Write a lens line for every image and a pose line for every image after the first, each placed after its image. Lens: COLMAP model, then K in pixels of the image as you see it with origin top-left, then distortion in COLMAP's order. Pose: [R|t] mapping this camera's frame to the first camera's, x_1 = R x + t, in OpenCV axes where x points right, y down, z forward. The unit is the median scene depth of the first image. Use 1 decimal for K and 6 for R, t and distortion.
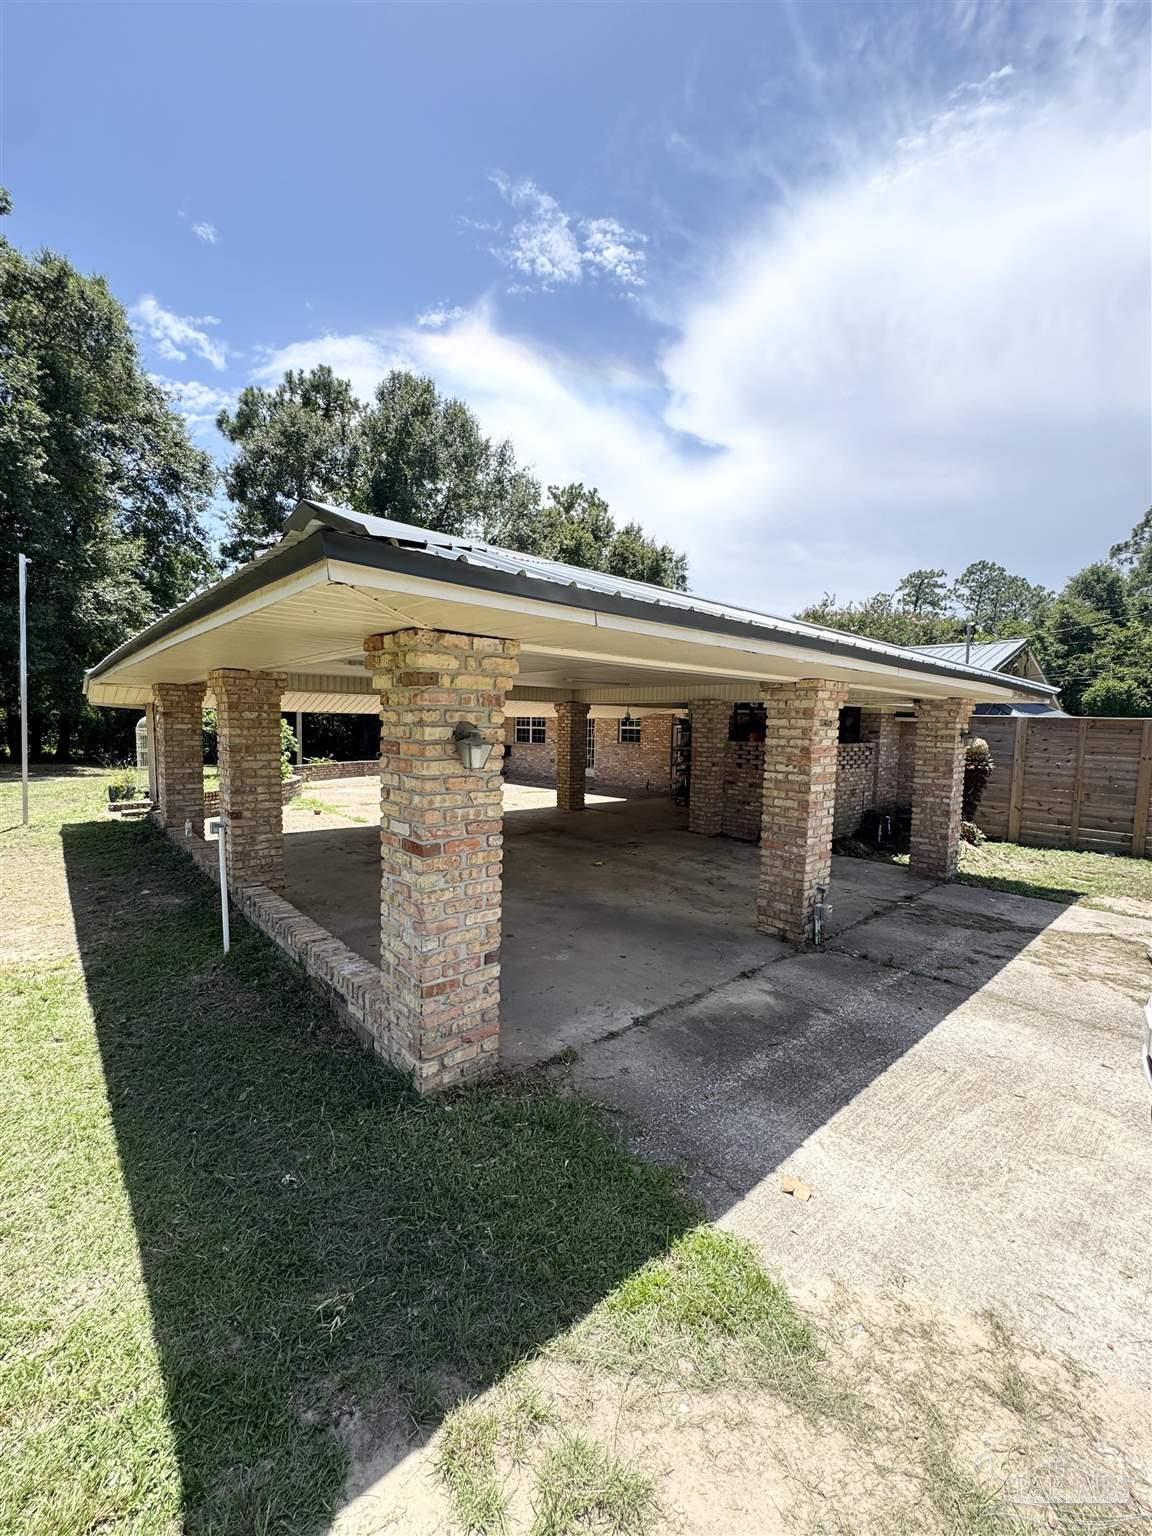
lens RADIAL K [[619.6, 0, 579.7], [0, 619.6, 766.4], [0, 0, 1]] dist [-0.002650, -0.000529]
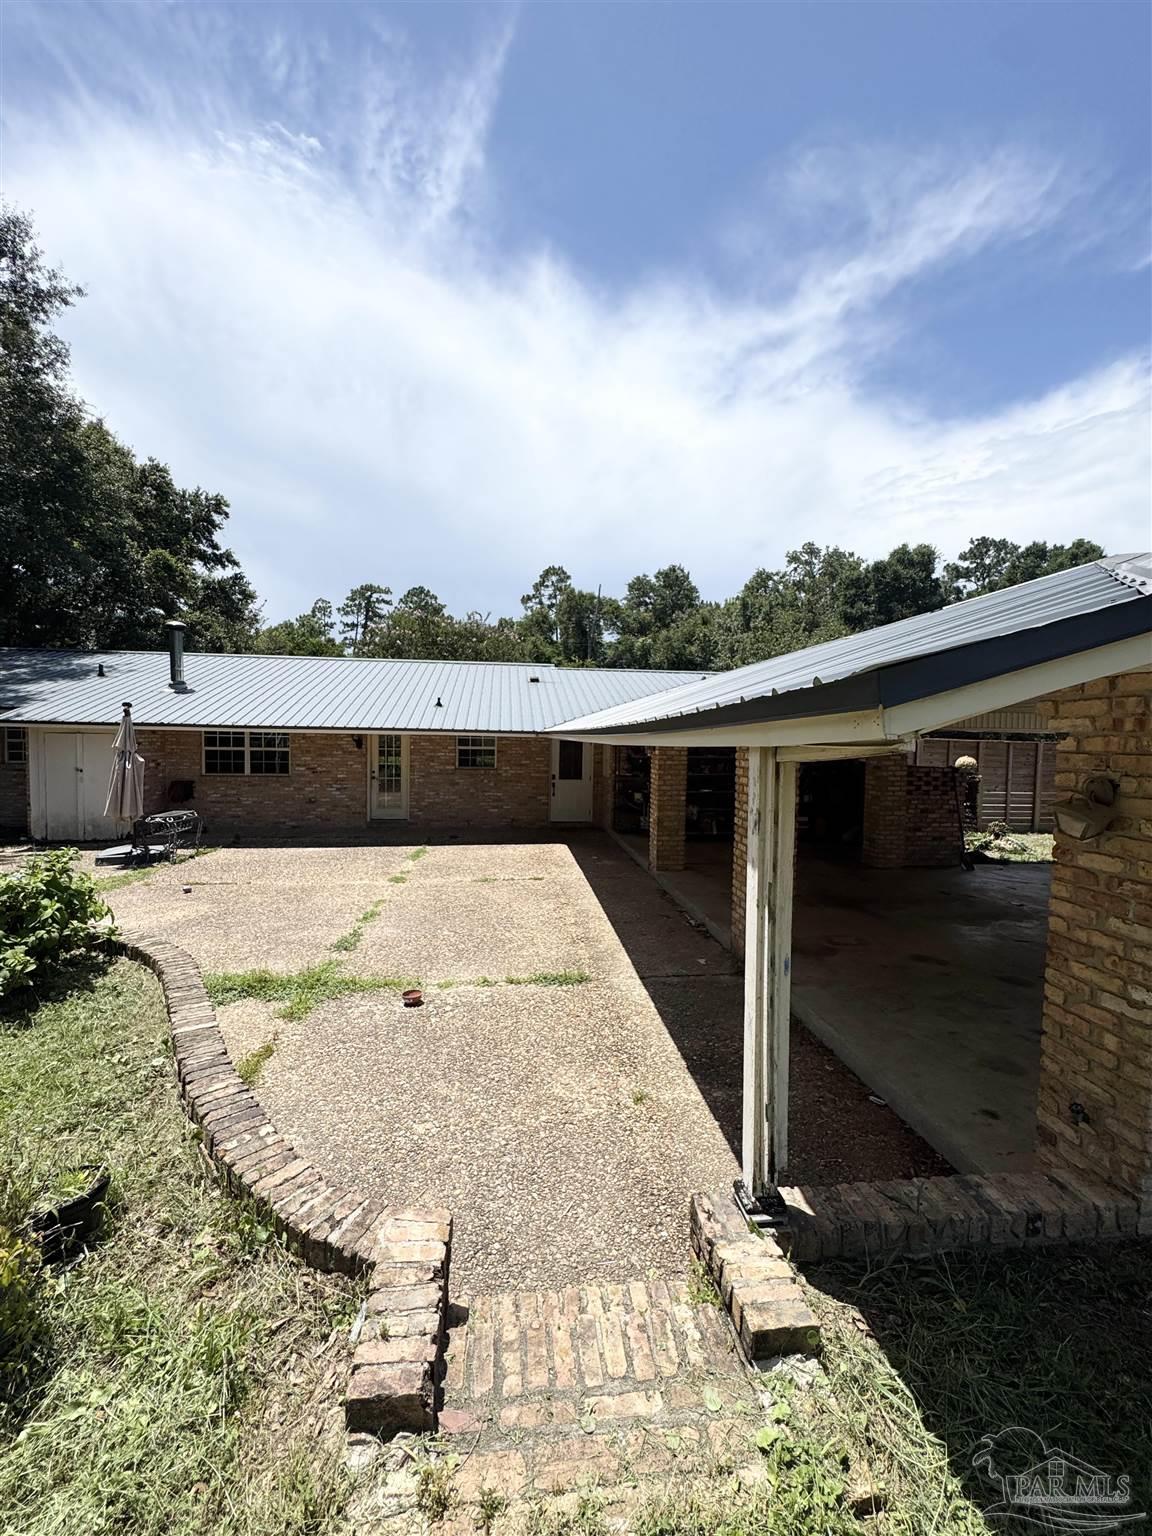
lens RADIAL K [[619.6, 0, 574.7], [0, 619.6, 767.4], [0, 0, 1]] dist [-0.002650, -0.000529]
pose [[0.580930, -0.049303, 0.812459, -0.387424], [0.052760, 0.998346, 0.022859, -0.041840], [-0.812241, 0.029586, 0.582571, 0.388744]]
